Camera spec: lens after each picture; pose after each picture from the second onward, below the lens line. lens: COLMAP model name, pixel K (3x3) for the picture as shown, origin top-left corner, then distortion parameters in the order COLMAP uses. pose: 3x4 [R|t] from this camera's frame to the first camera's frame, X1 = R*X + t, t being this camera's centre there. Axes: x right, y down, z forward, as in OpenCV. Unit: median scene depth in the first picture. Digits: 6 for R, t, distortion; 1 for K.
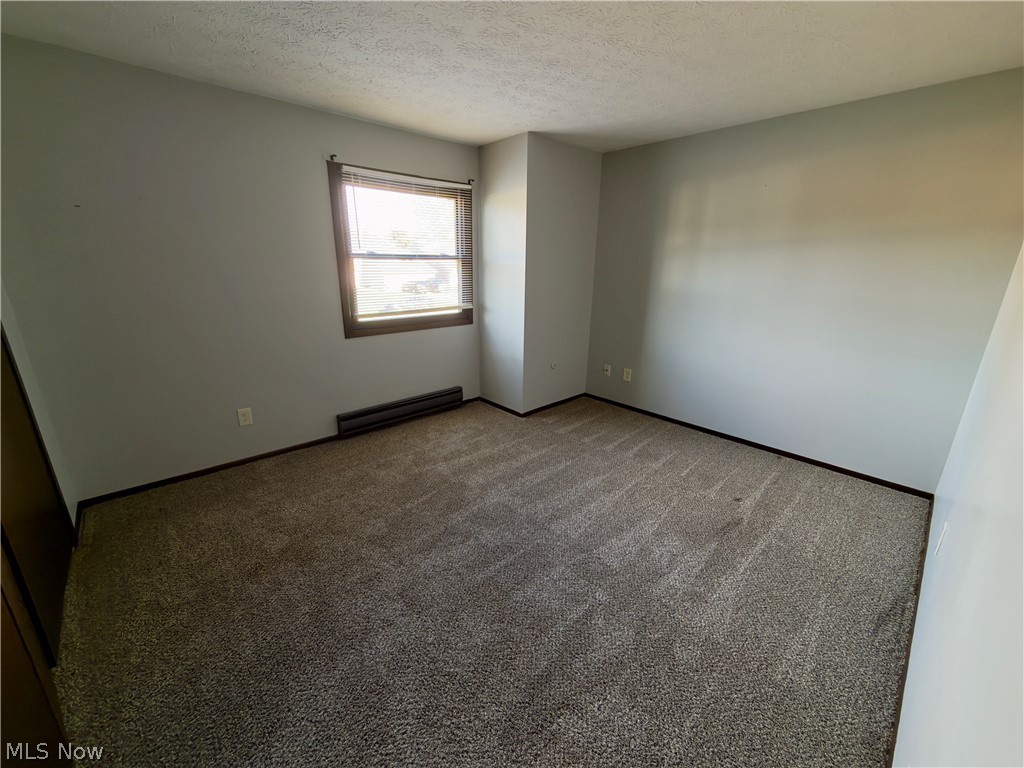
lens RADIAL K [[405.3, 0, 511.0], [0, 405.3, 382.8], [0, 0, 1]] dist [0.000532, -0.000099]
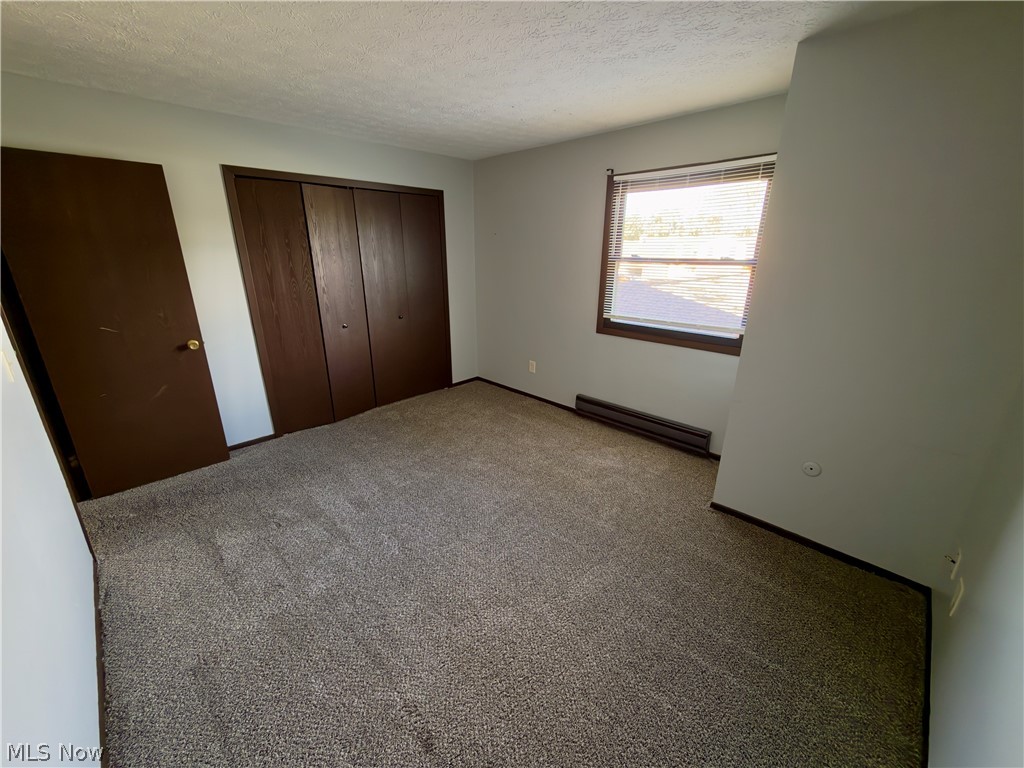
lens RADIAL K [[405.3, 0, 511.0], [0, 405.3, 382.5], [0, 0, 1]] dist [0.000532, -0.000099]
pose [[0.051707, 0.298447, -0.953025, 0.651924], [-0.295681, 0.916089, 0.270838, -0.204574], [0.953886, 0.267787, 0.135613, 0.618812]]
